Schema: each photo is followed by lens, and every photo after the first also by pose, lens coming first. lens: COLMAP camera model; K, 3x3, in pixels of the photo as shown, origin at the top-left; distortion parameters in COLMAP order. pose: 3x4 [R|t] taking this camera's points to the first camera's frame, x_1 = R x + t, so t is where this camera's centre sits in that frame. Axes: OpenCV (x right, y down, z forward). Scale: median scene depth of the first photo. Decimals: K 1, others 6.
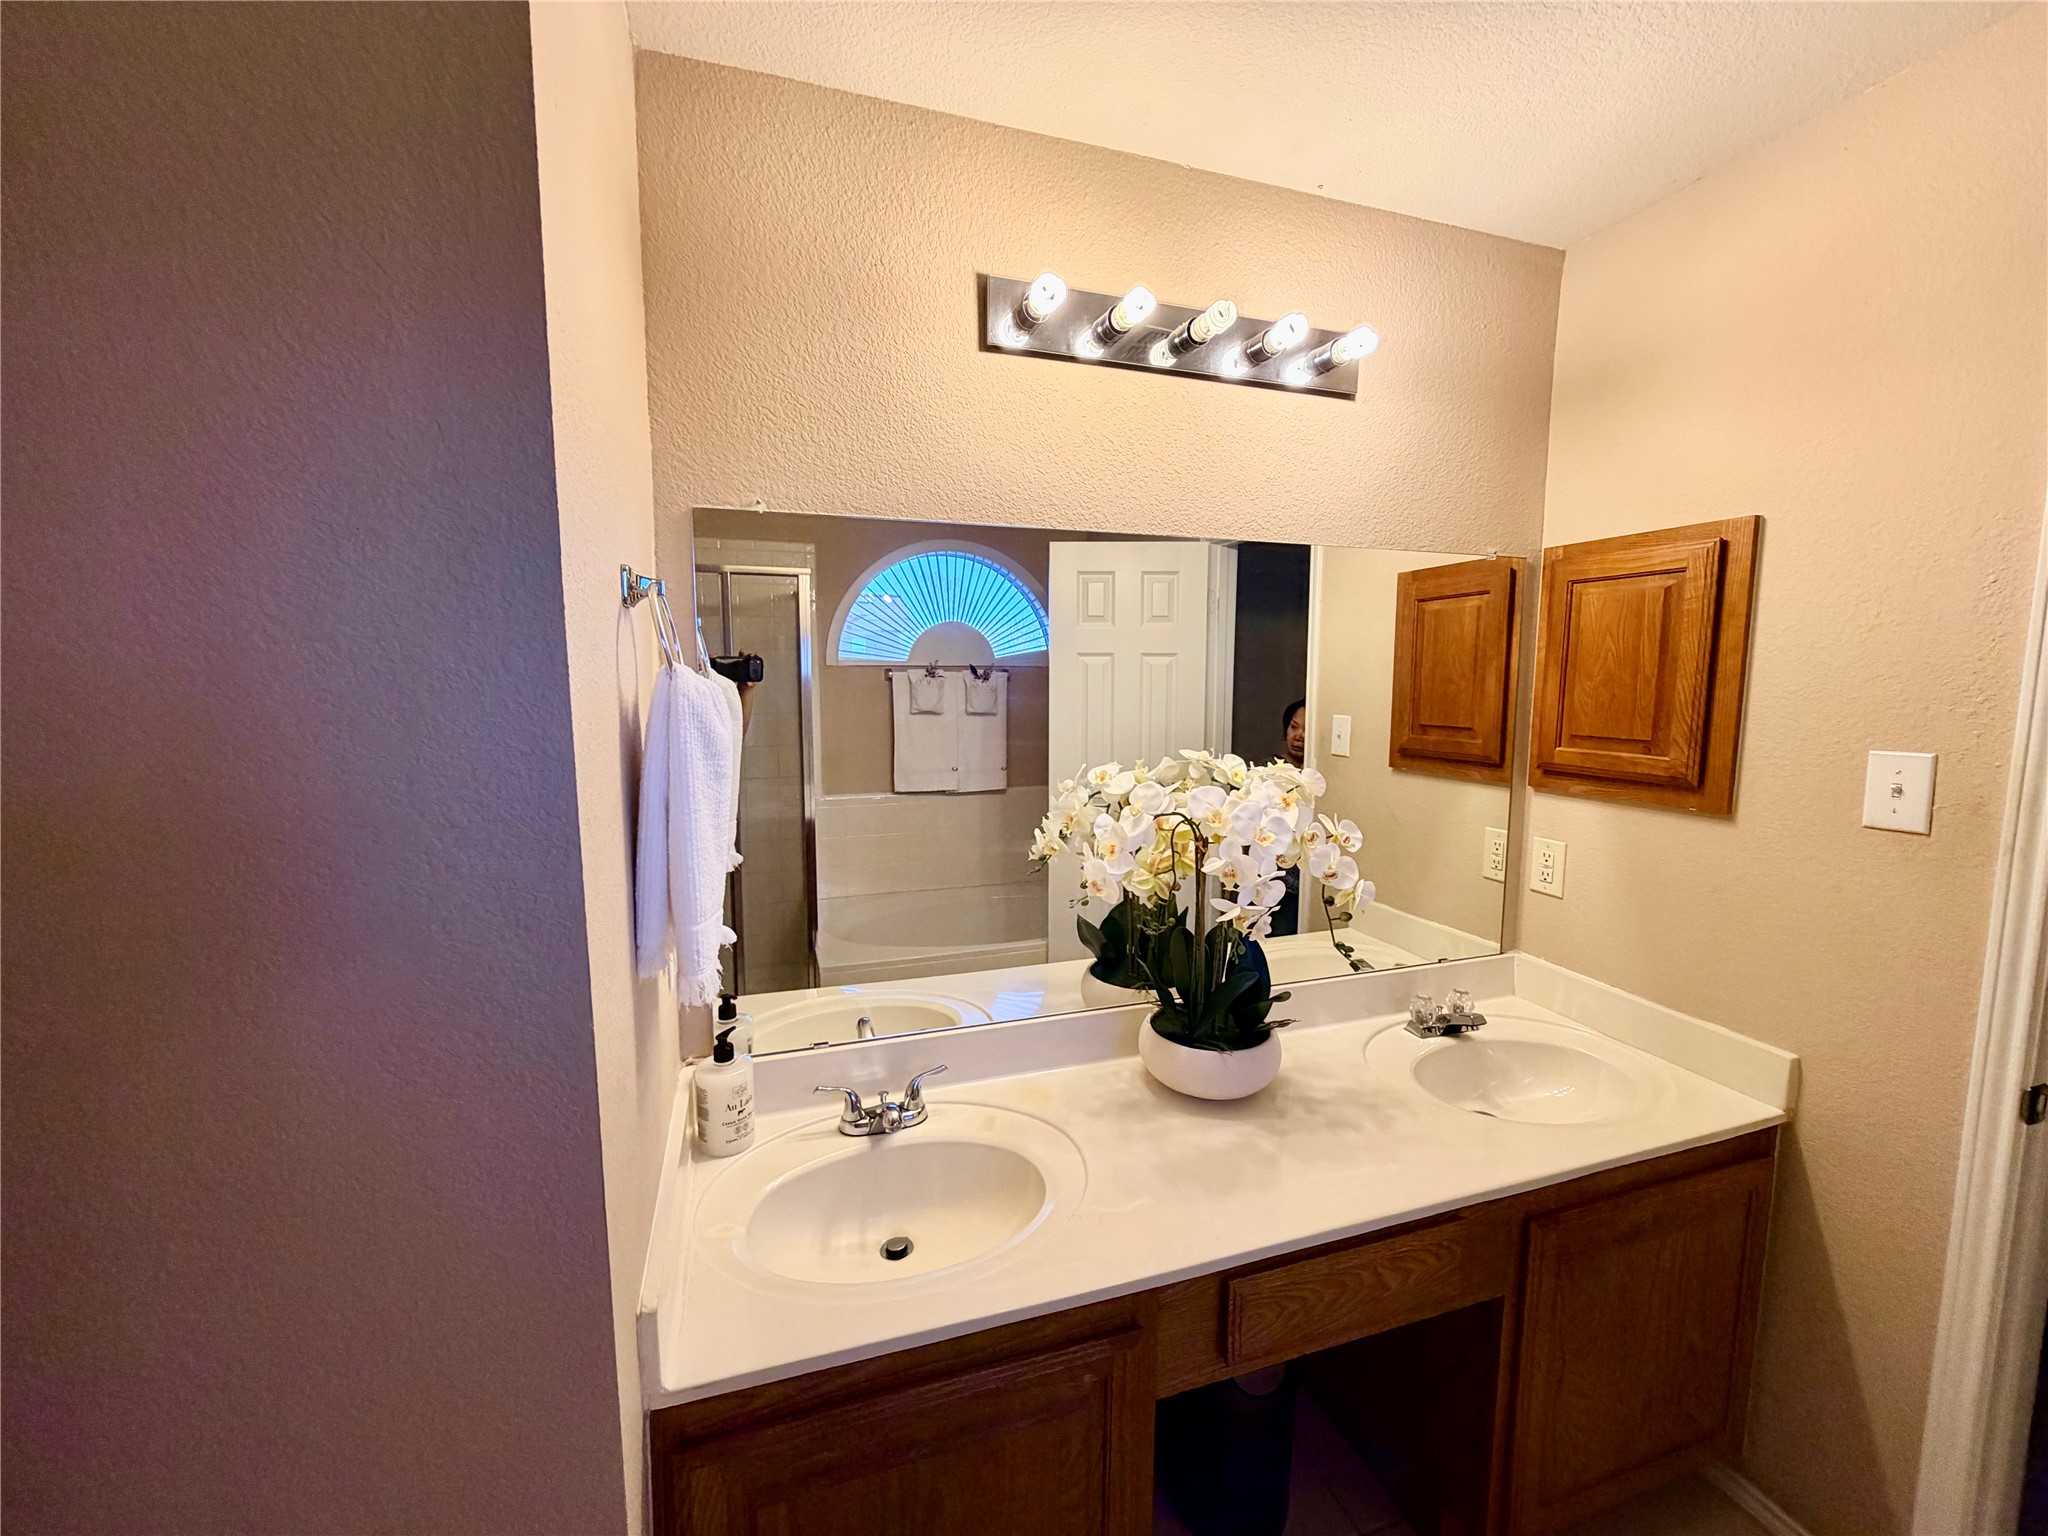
lens RADIAL K [[814.6, 0, 1024.0], [0, 814.6, 768.0], [0, 0, 1]] dist [-0.001539, -0.000026]
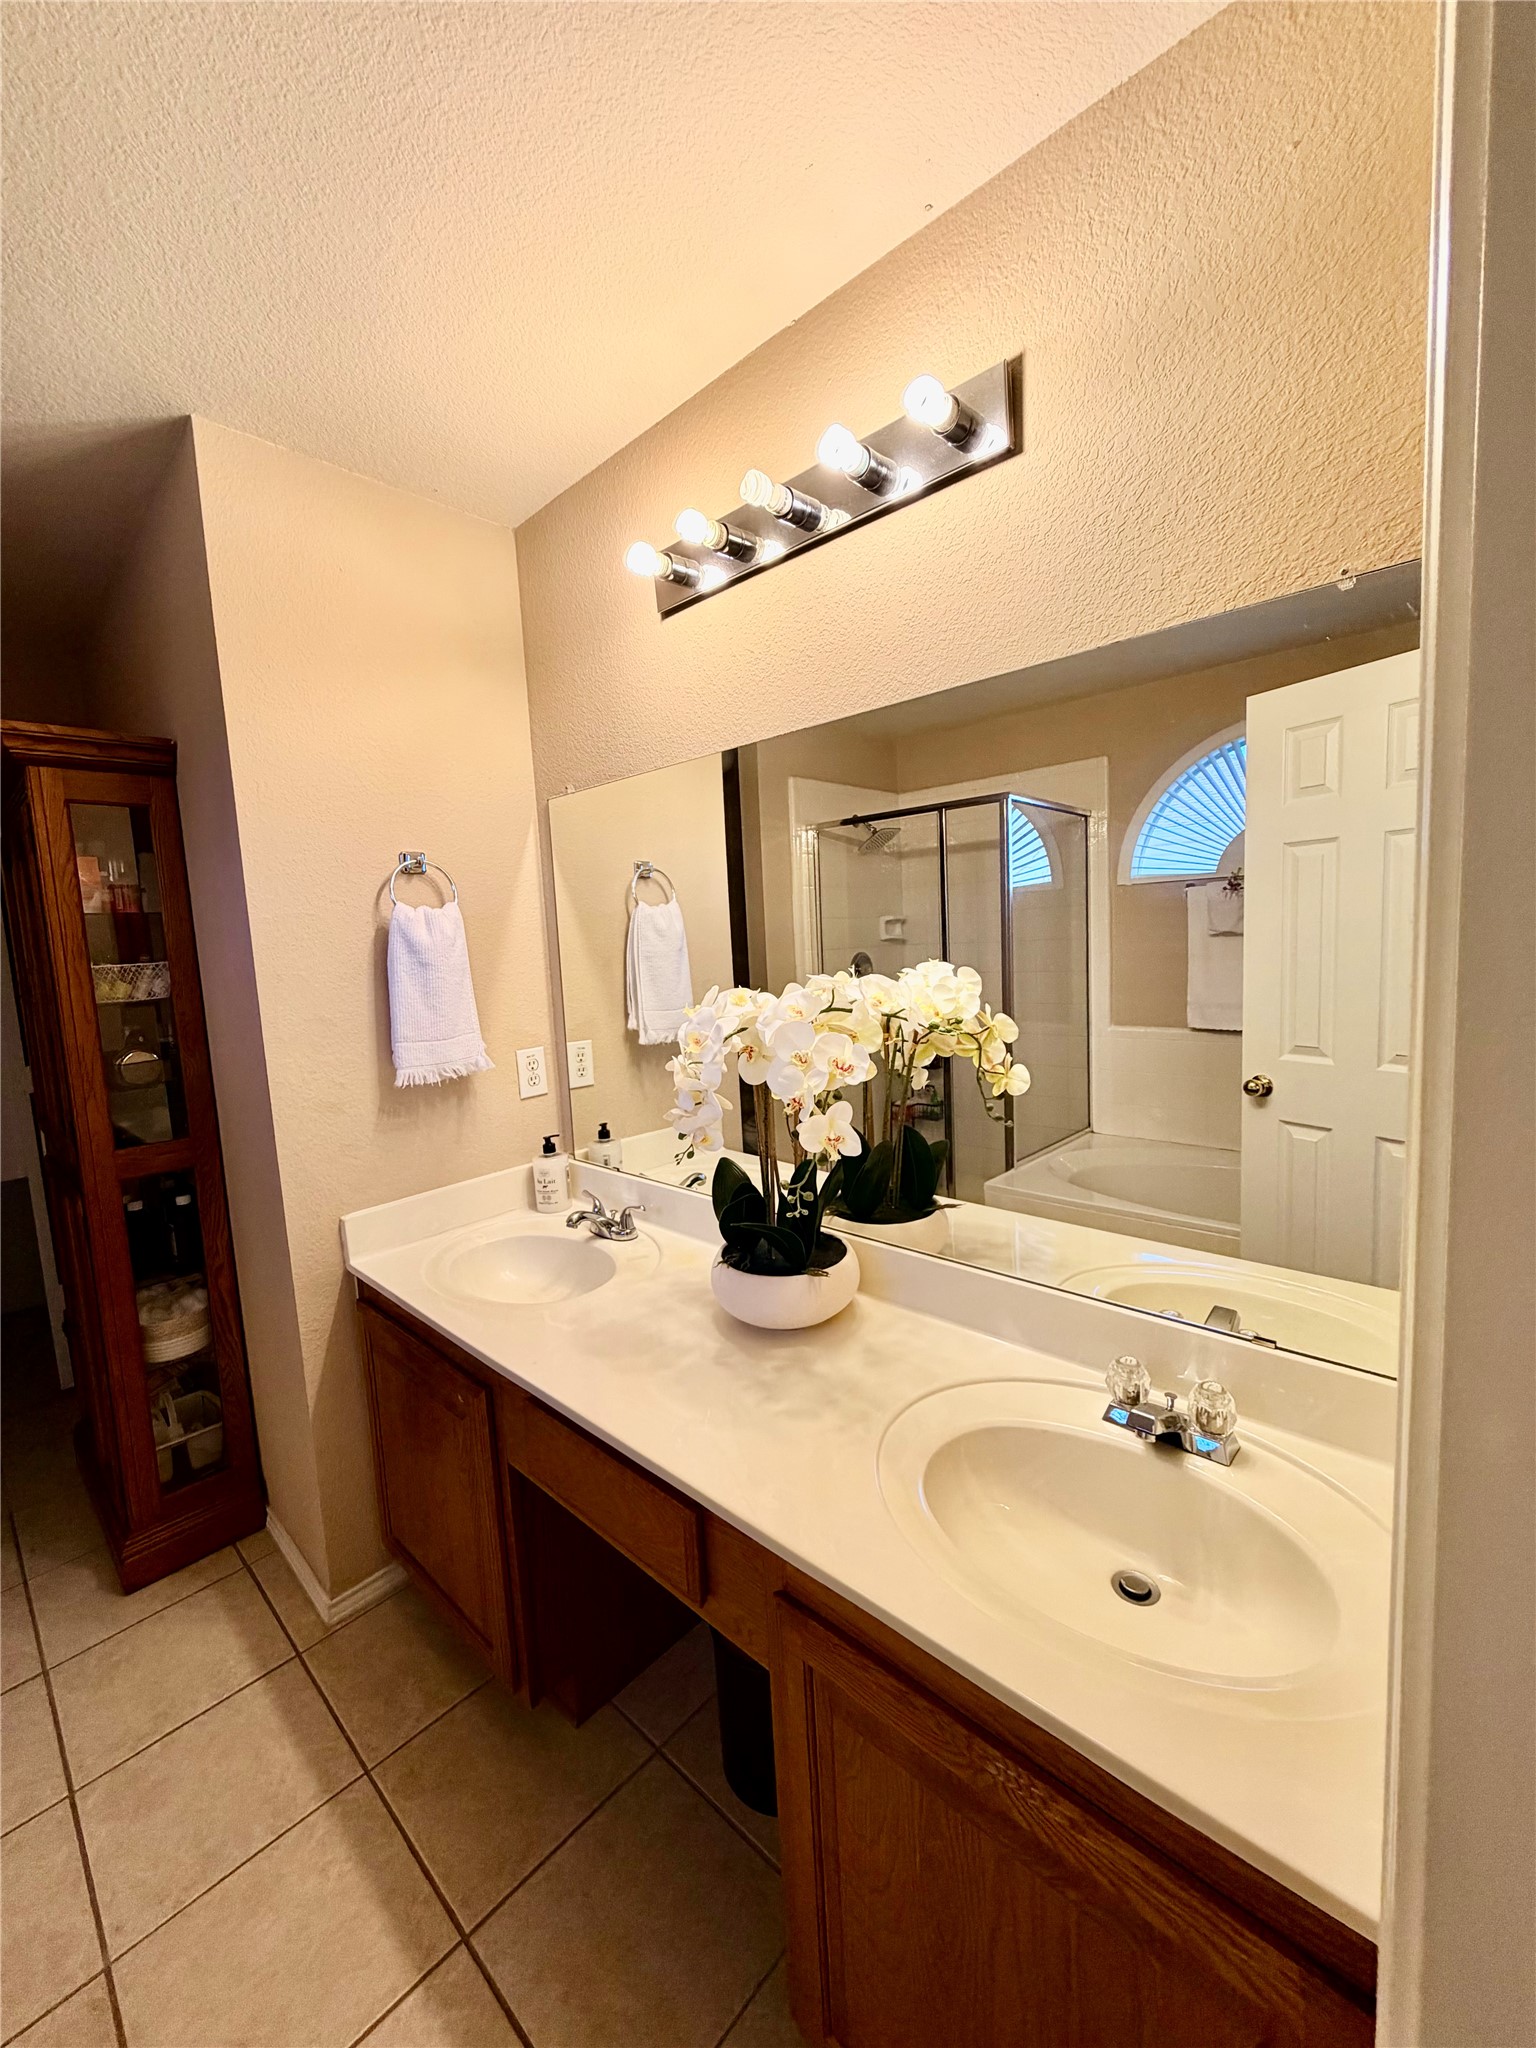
lens RADIAL K [[814.6, 0, 764.0], [0, 814.6, 1024.7], [0, 0, 1]] dist [-0.001539, -0.000026]
pose [[0.470529, 0.072330, -0.879415, 1.038898], [-0.049960, 0.997220, 0.055288, 0.005050], [0.880969, 0.017921, 0.472835, 0.541335]]
